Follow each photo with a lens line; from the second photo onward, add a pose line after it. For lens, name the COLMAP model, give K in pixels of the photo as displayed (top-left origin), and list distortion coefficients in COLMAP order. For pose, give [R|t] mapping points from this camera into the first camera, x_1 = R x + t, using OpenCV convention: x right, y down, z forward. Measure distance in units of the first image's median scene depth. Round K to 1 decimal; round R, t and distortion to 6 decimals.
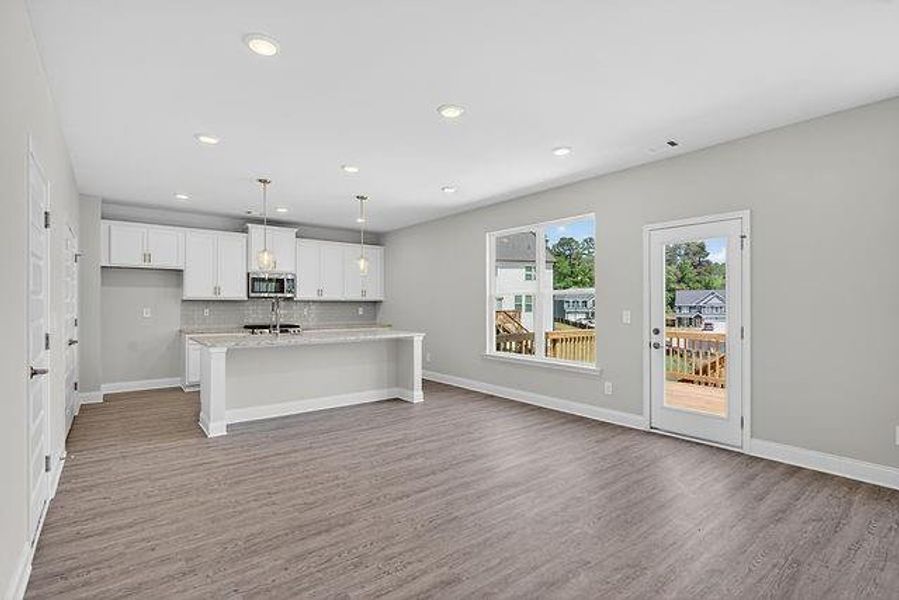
lens RADIAL K [[426.8, 0, 455.1], [0, 426.8, 304.5], [0, 0, 1]] dist [-0.001667, 0.000037]
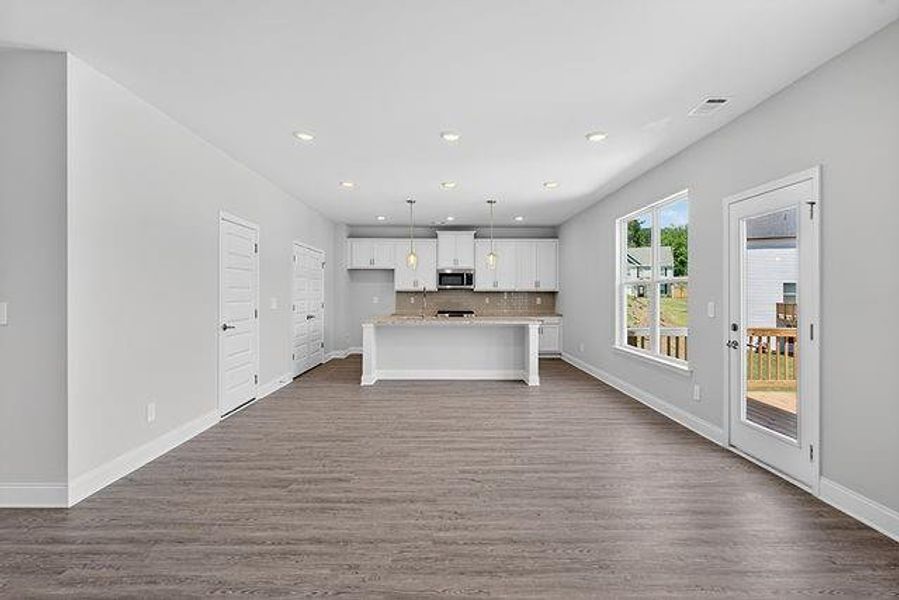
lens RADIAL K [[426.8, 0, 448.9], [0, 426.8, 295.9], [0, 0, 1]] dist [-0.001667, 0.000037]
pose [[0.791151, 0.002389, -0.611616, 0.374694], [-0.000604, 0.999995, 0.003125, 0.000540], [0.611621, -0.002103, 0.791148, 0.015203]]
